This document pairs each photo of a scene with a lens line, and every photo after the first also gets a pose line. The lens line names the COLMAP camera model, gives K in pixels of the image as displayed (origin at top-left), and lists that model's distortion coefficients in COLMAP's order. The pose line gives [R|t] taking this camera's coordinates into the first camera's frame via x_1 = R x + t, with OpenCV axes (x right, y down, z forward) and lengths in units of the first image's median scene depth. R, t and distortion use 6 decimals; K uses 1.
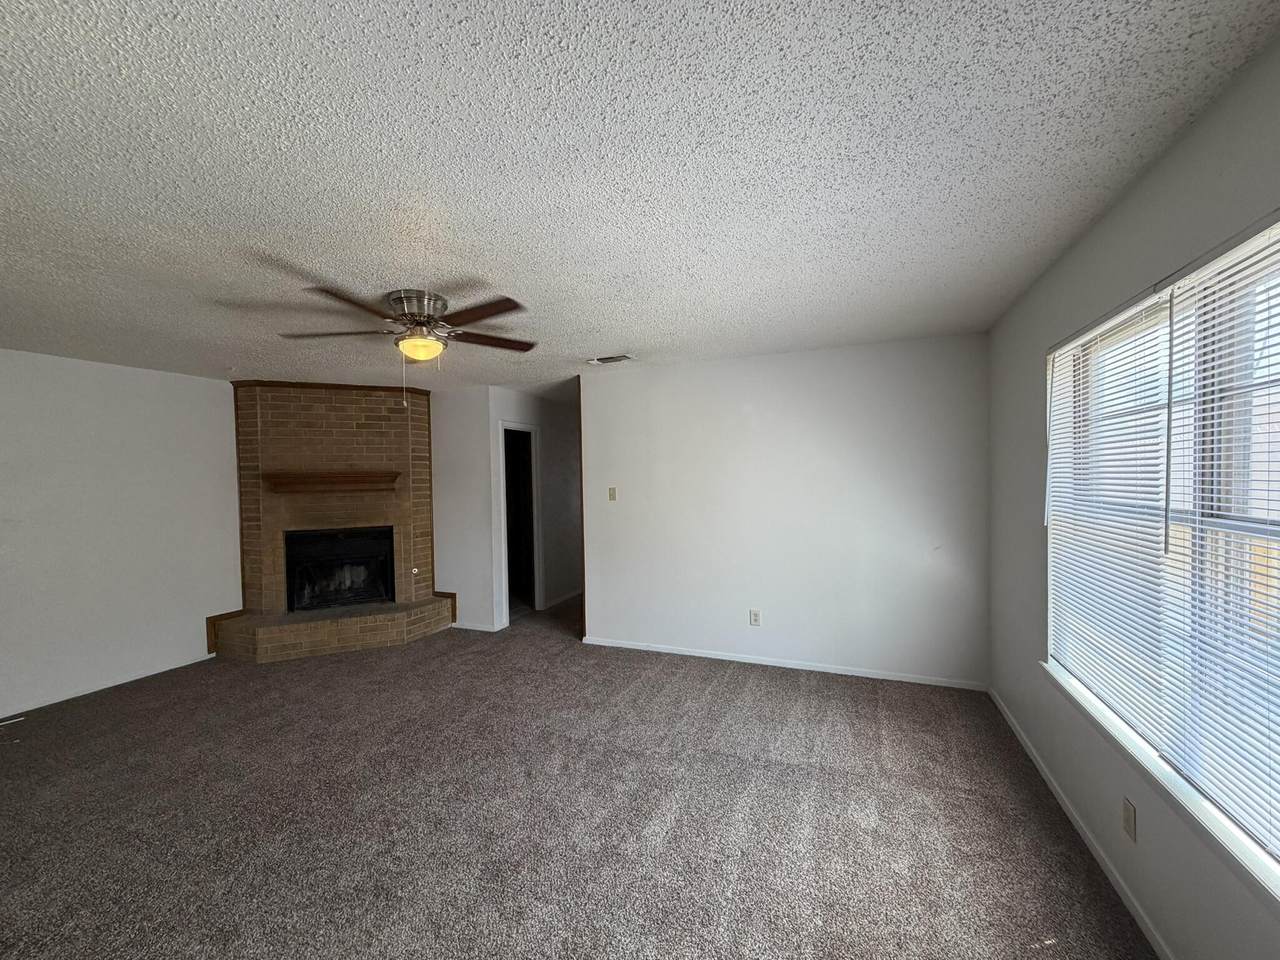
lens RADIAL K [[508.3, 0, 646.1], [0, 508.3, 485.8], [0, 0, 1]] dist [0.000257, -0.000034]
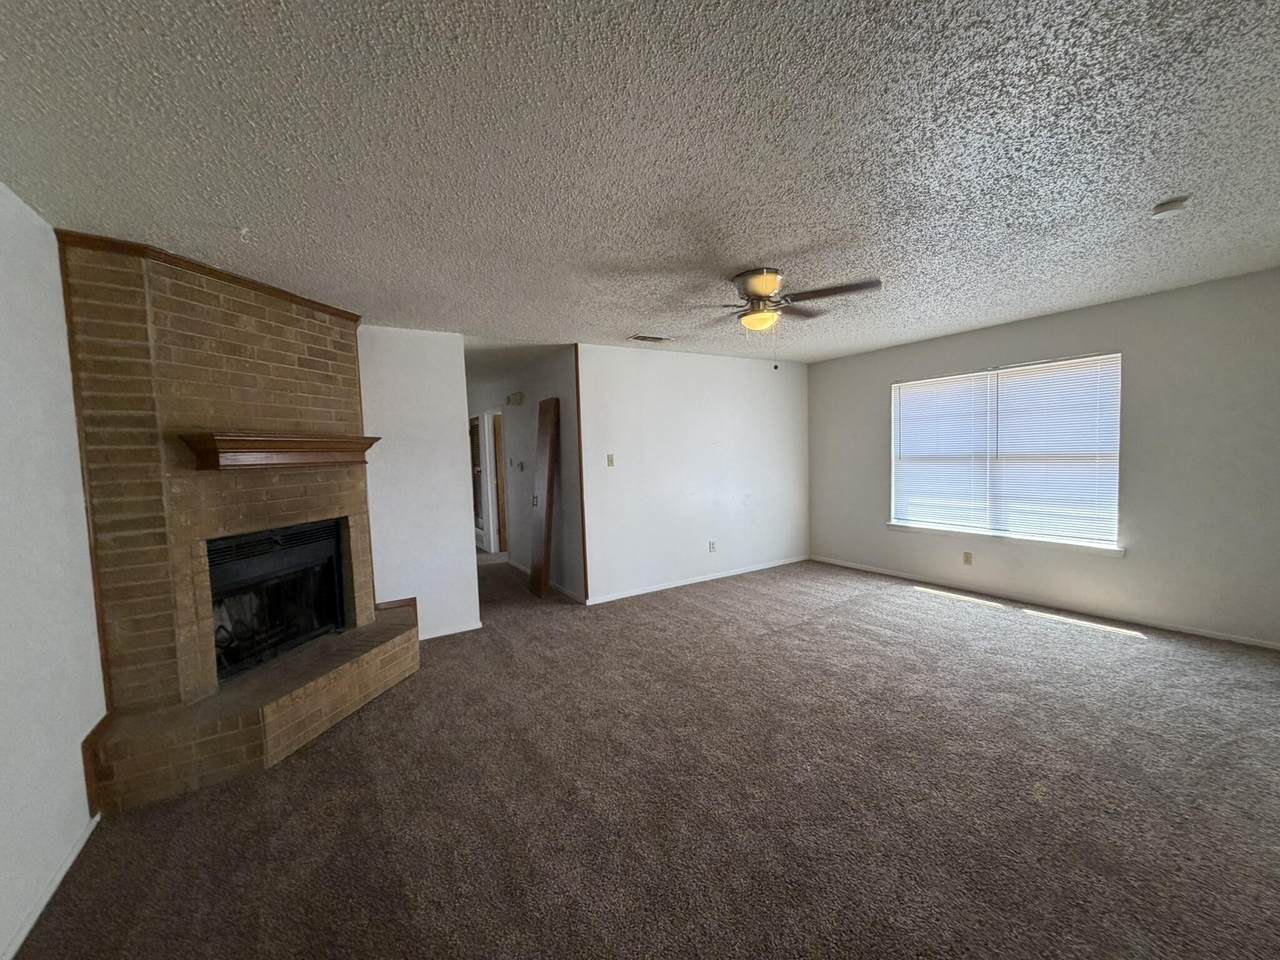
lens RADIAL K [[508.3, 0, 648.9], [0, 508.3, 482.1], [0, 0, 1]] dist [0.000257, -0.000034]
pose [[0.580378, -0.051693, 0.812705, -0.880239], [0.037384, 0.998622, 0.036821, 0.024956], [-0.813489, 0.009012, 0.581511, 0.298025]]
